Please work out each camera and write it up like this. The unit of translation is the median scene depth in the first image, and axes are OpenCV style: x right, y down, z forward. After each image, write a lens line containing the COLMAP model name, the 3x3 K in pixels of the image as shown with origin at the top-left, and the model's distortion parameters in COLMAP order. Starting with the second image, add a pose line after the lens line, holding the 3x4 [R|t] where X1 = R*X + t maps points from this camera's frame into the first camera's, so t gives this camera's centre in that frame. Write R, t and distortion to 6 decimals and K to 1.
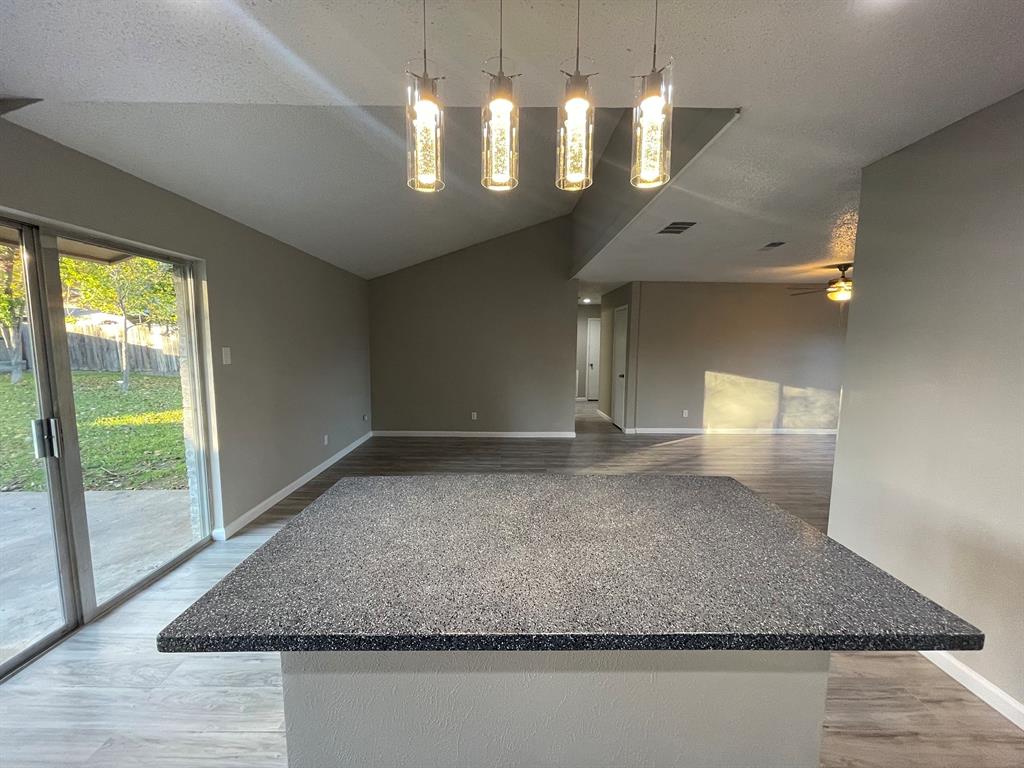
lens RADIAL K [[412.7, 0, 507.0], [0, 412.7, 384.6], [0, 0, 1]] dist [0.000494, -0.000884]
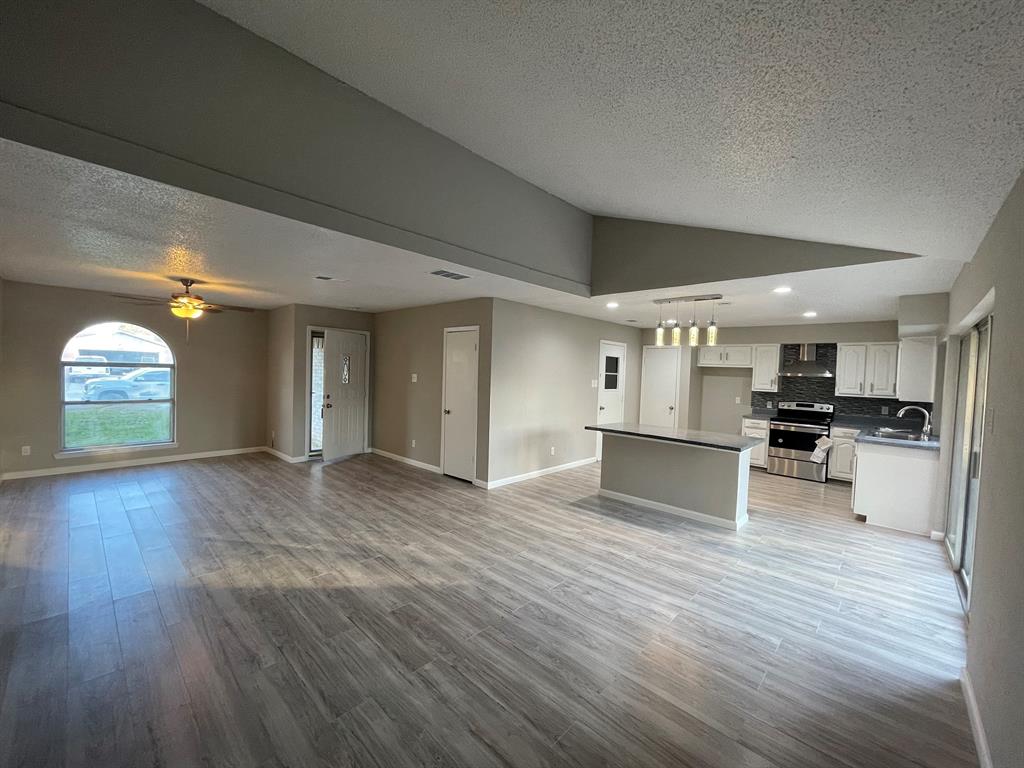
lens RADIAL K [[412.7, 0, 505.8], [0, 412.7, 384.5], [0, 0, 1]] dist [0.000494, -0.000884]
pose [[-0.717983, -0.052207, 0.694100, -0.388428], [0.032496, 0.993582, 0.108348, -0.147934], [-0.695302, 0.100347, -0.711678, 1.311510]]
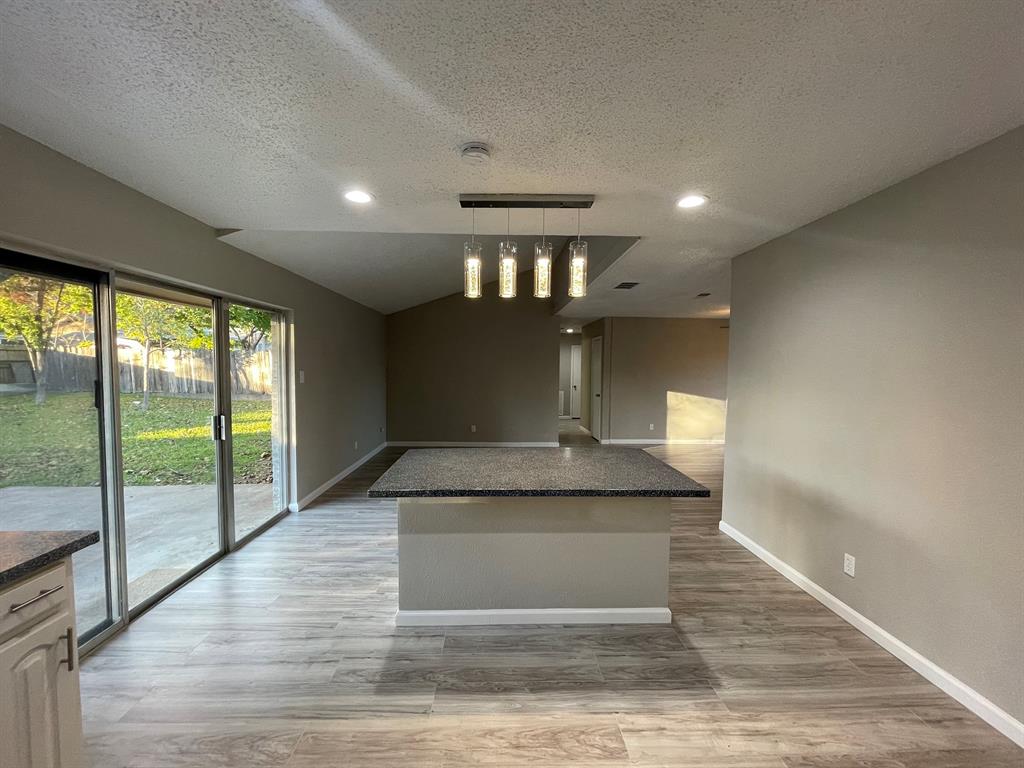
lens RADIAL K [[412.7, 0, 506.6], [0, 412.7, 385.9], [0, 0, 1]] dist [0.000494, -0.000884]
pose [[0.999712, 0.001026, 0.023983, -0.017462], [0.000255, 0.998576, -0.053341, 0.022788], [-0.024004, 0.053331, 0.998288, -0.264503]]
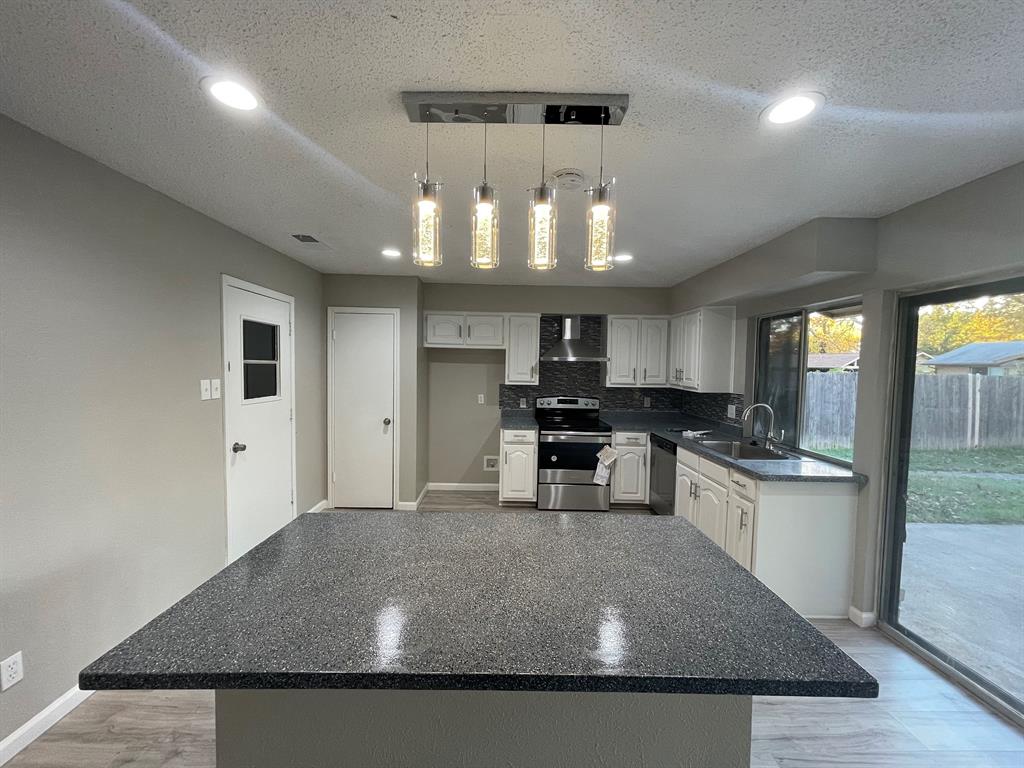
lens RADIAL K [[412.7, 0, 506.4], [0, 412.7, 384.2], [0, 0, 1]] dist [0.000494, -0.000884]
pose [[-0.999818, -0.019072, 0.000473, 0.020895], [-0.018803, 0.989316, 0.144569, -0.073636], [-0.003225, 0.144533, -0.989495, 0.567335]]
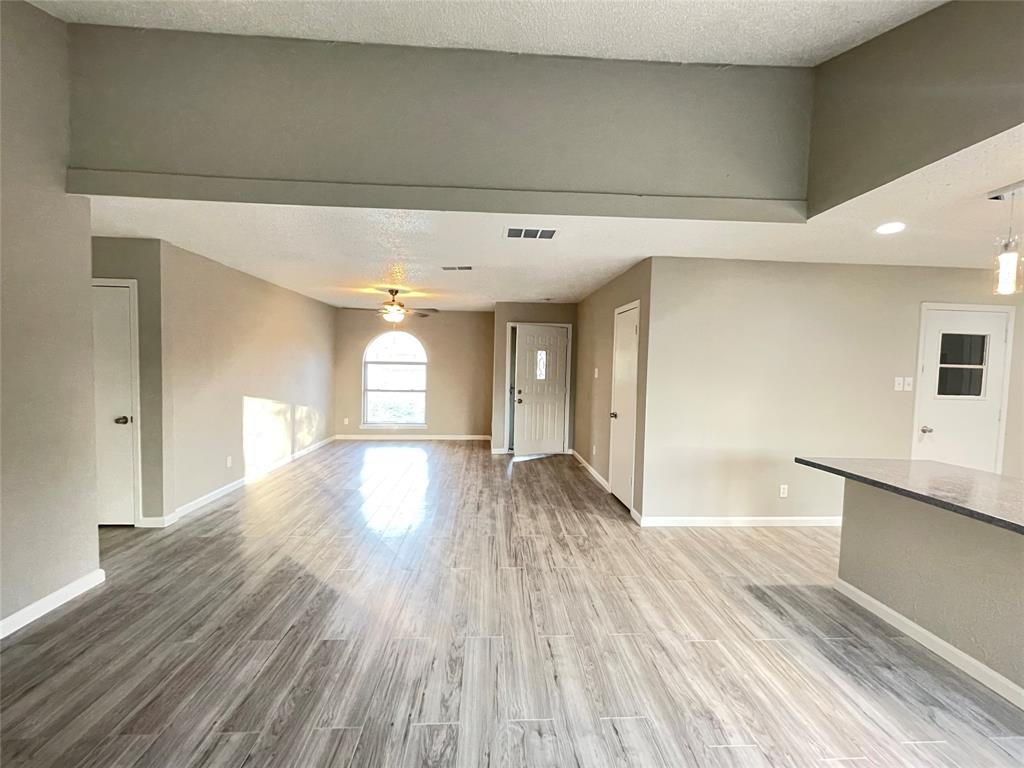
lens RADIAL K [[412.7, 0, 509.5], [0, 412.7, 386.2], [0, 0, 1]] dist [0.000494, -0.000884]
pose [[-0.046738, -0.063020, 0.996917, -0.366130], [0.077720, 0.994753, 0.066527, -0.089780], [-0.995879, 0.080589, -0.041594, 0.834566]]
